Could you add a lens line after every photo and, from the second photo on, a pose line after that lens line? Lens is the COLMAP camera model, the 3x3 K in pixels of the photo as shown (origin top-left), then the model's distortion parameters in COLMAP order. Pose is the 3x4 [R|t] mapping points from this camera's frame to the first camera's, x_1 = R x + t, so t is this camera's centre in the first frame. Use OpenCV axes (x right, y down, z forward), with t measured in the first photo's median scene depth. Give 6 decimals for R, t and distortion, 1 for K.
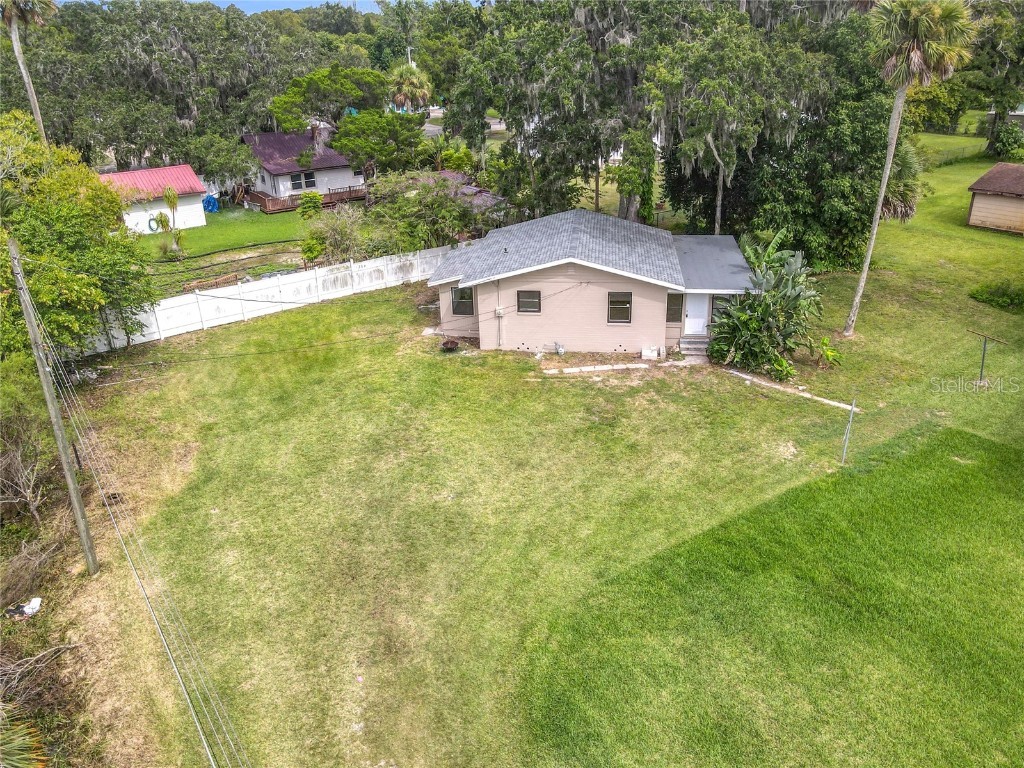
lens RADIAL K [[735.4, 0, 536.2], [0, 735.4, 327.8], [0, 0, 1]] dist [0.001682, 0.006562]
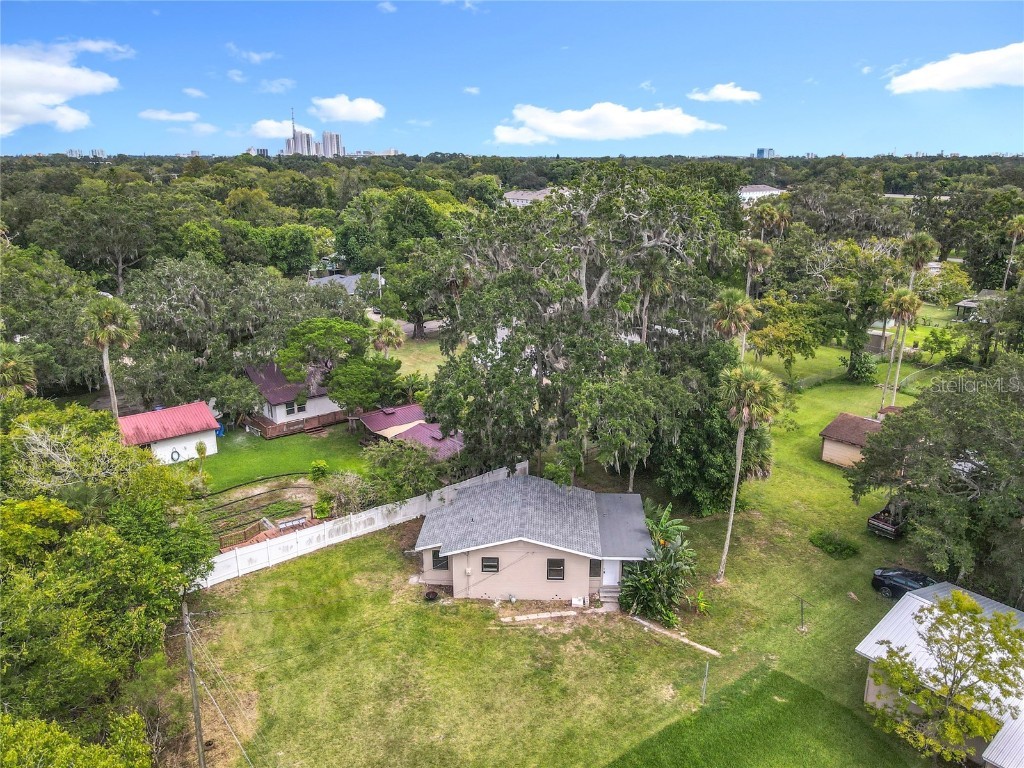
lens RADIAL K [[707.2, 0, 527.4], [0, 707.2, 384.9], [0, 0, 1]] dist [-0.010421, 0.004211]
pose [[0.997774, 0.003767, 0.066573, -0.030570], [0.002549, 0.995518, -0.094541, -0.252889], [-0.066631, 0.094500, 0.993293, -0.361893]]
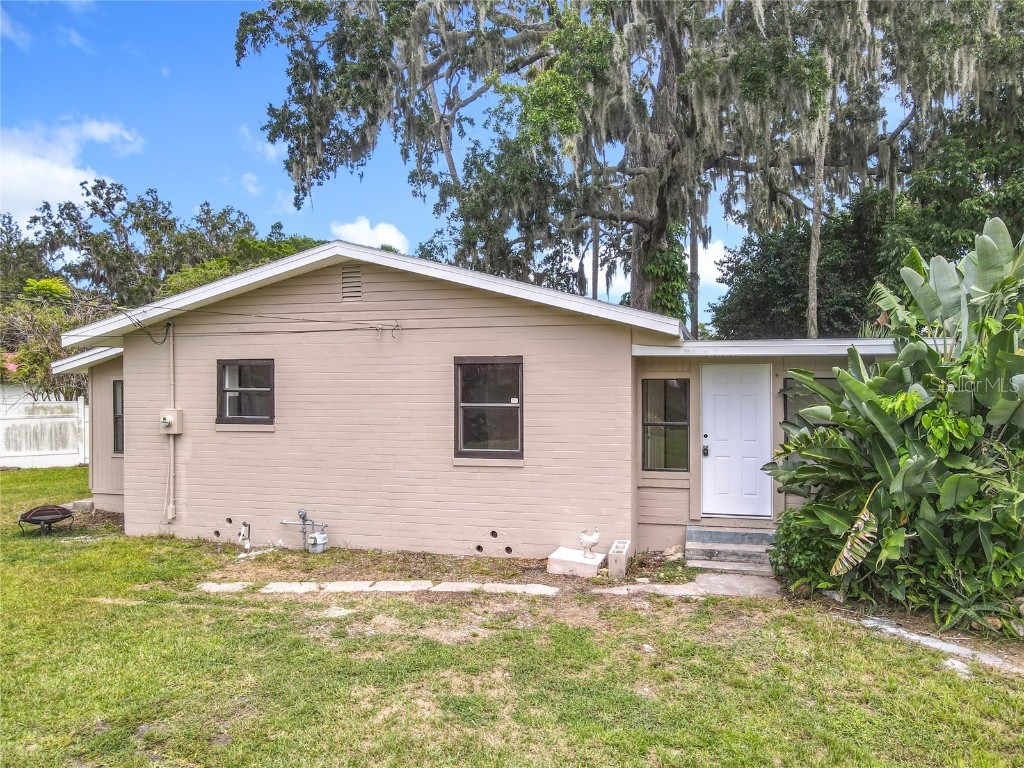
lens RADIAL K [[721.1, 0, 537.2], [0, 721.1, 384.6], [0, 0, 1]] dist [0.006401, 0.003865]
pose [[0.988497, 0.017287, -0.150252, 0.186660], [-0.071234, 0.929572, -0.361693, 0.079372], [0.133417, 0.368235, 0.920110, 0.720079]]
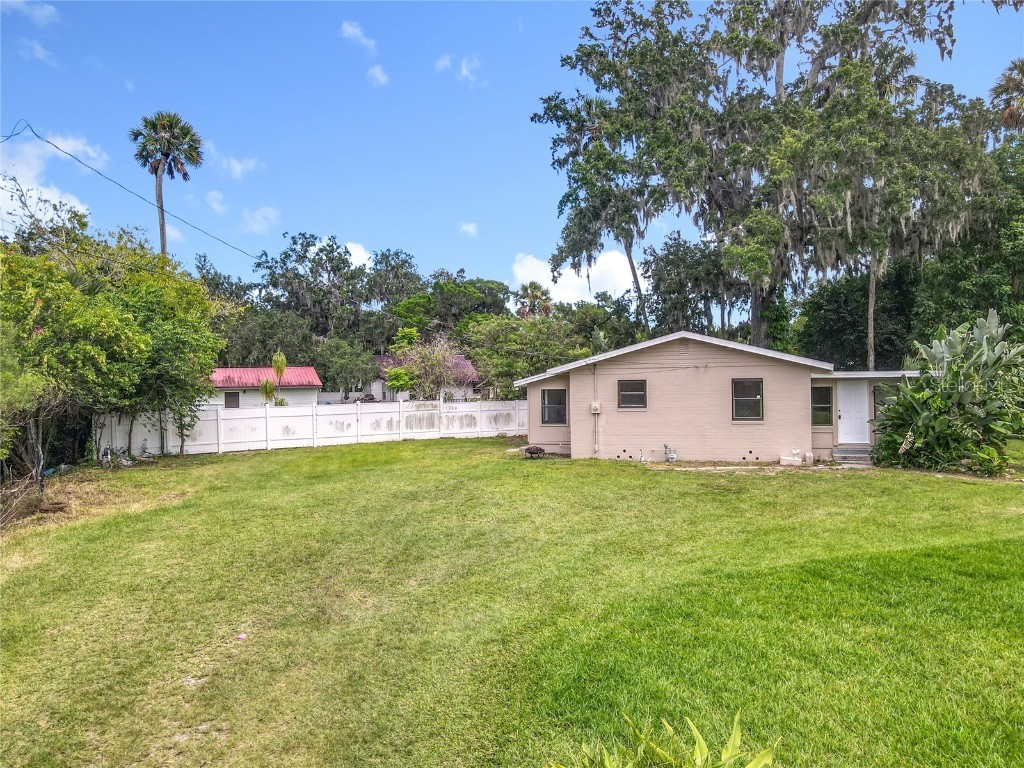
lens RADIAL K [[725.6, 0, 546.1], [0, 725.6, 381.3], [0, 0, 1]] dist [0.029952, 0.000956]
pose [[0.984546, 0.004794, -0.175060, 0.038340], [-0.068987, 0.929412, -0.362537, 0.256261], [0.160965, 0.369012, 0.915380, 0.253871]]
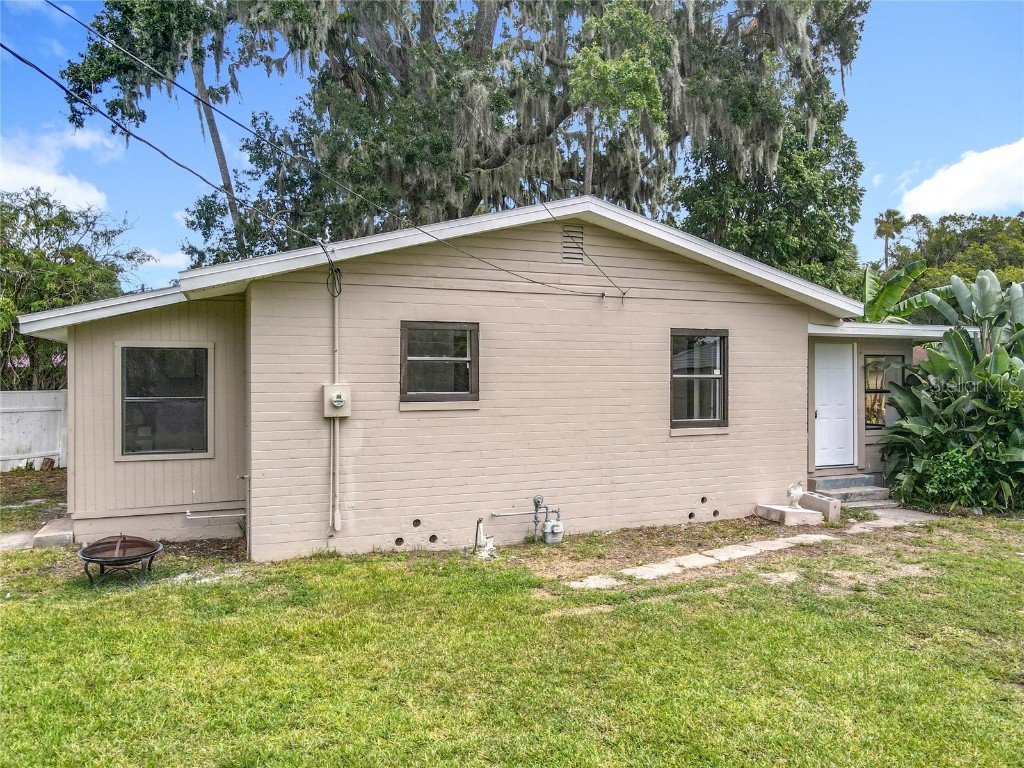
lens RADIAL K [[732.4, 0, 512.0], [0, 732.4, 384.0], [0, 0, 1]] dist [0.001200, 0.003782]
pose [[0.886792, 0.012541, 0.461998, -0.121234], [0.157125, 0.931908, -0.326893, 0.073251], [-0.434640, 0.362478, 0.824438, 0.777825]]
